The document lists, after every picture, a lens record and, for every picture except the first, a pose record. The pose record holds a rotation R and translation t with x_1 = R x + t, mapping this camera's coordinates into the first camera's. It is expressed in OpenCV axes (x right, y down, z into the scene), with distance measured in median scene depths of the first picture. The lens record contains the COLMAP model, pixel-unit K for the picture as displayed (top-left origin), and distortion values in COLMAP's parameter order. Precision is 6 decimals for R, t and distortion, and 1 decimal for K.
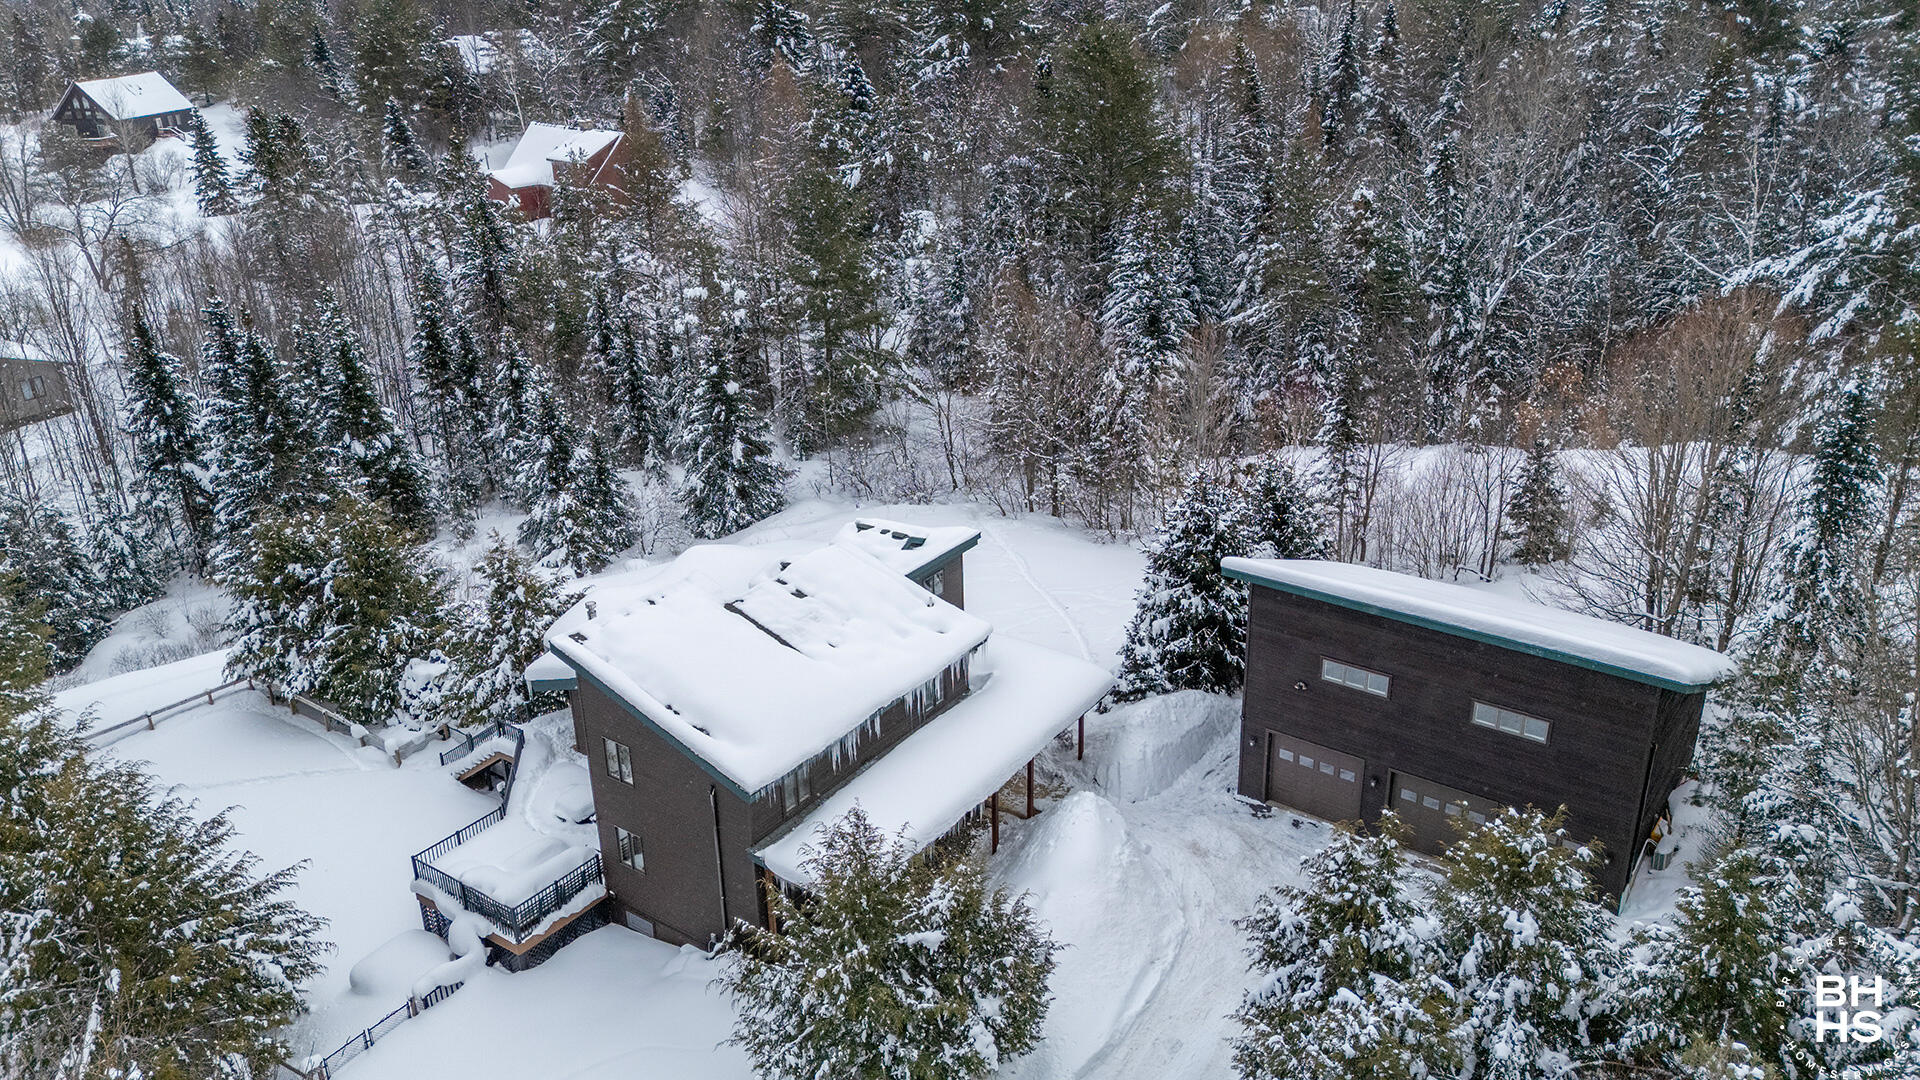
lens RADIAL K [[1342.3, 0, 960.0], [0, 1342.3, 540.0], [0, 0, 1]] dist [0.098643, -0.111728]
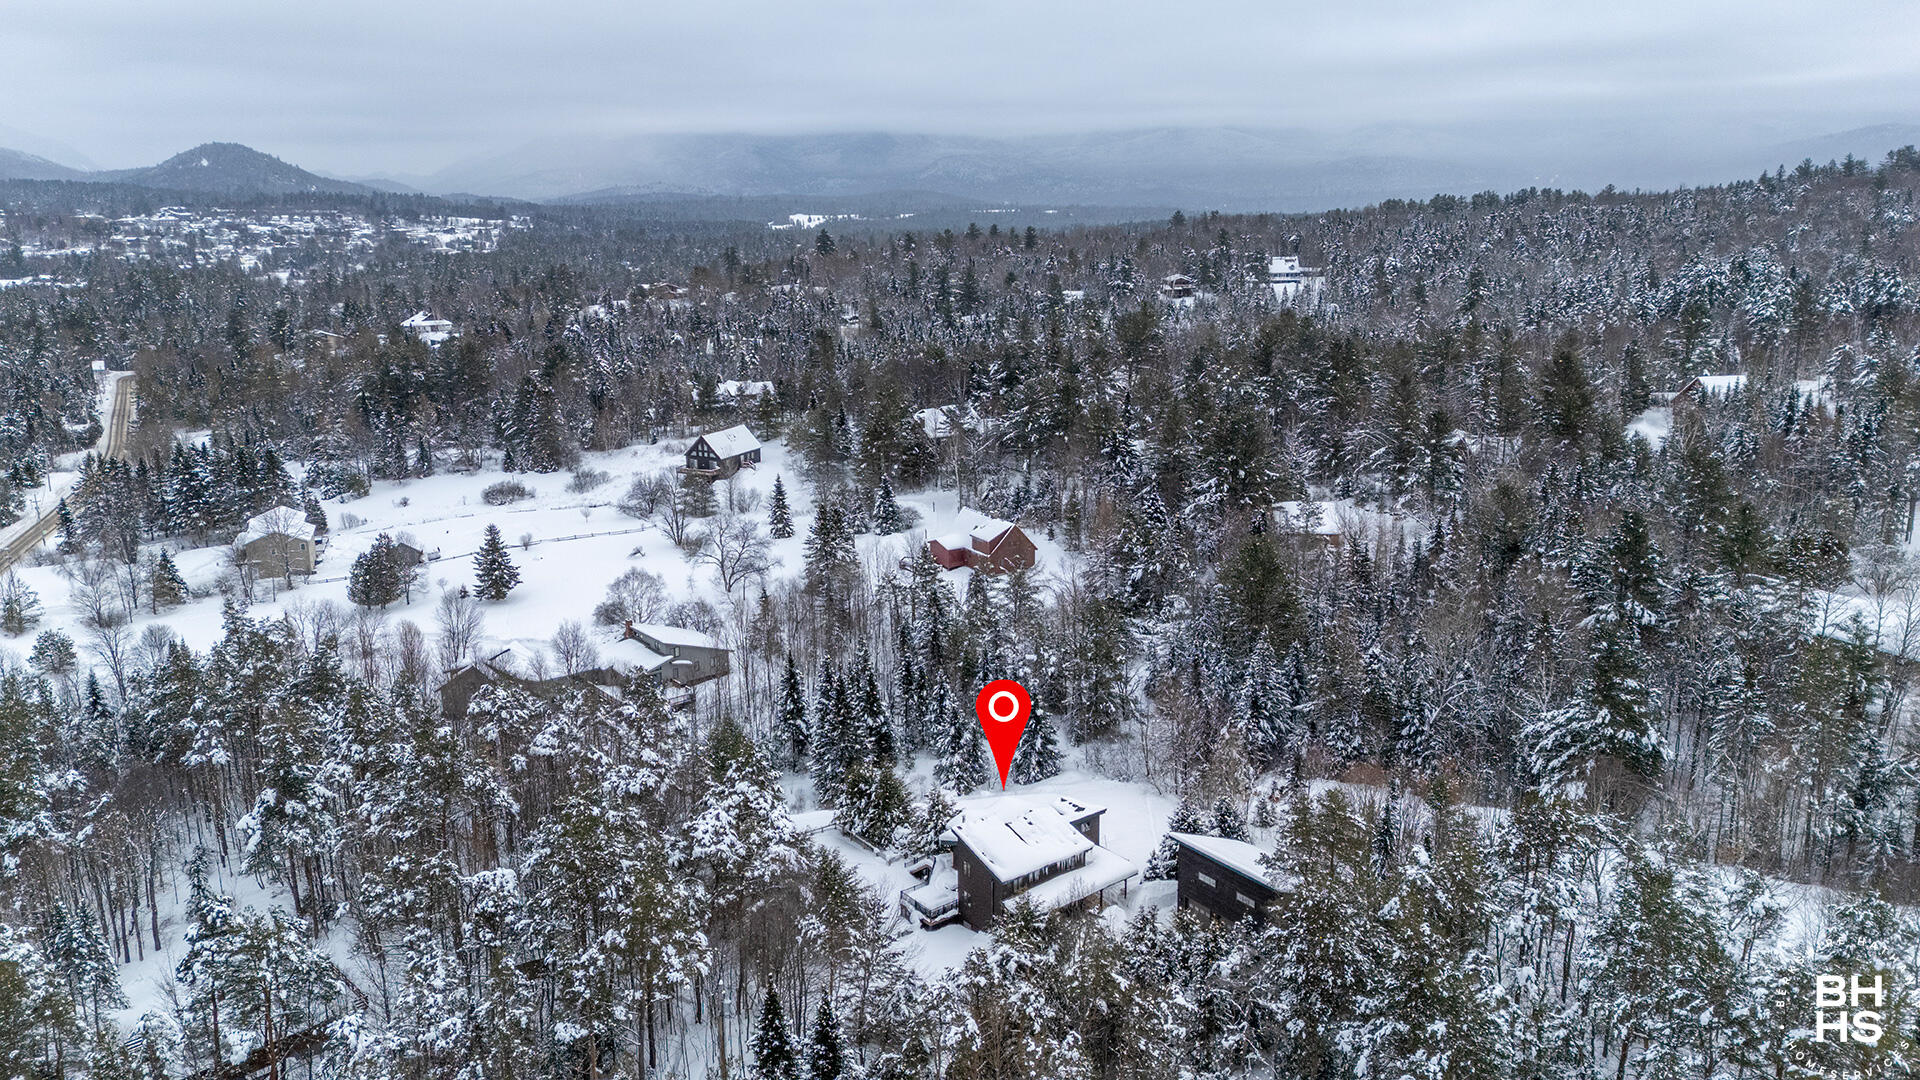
lens RADIAL K [[1342.3, 0, 960.0], [0, 1342.3, 540.0], [0, 0, 1]] dist [0.098643, -0.111728]
pose [[0.956494, 0.081804, -0.280048, 0.280752], [-0.122781, 0.983612, -0.132033, -0.089065], [0.264658, 0.160673, 0.950863, -1.079918]]
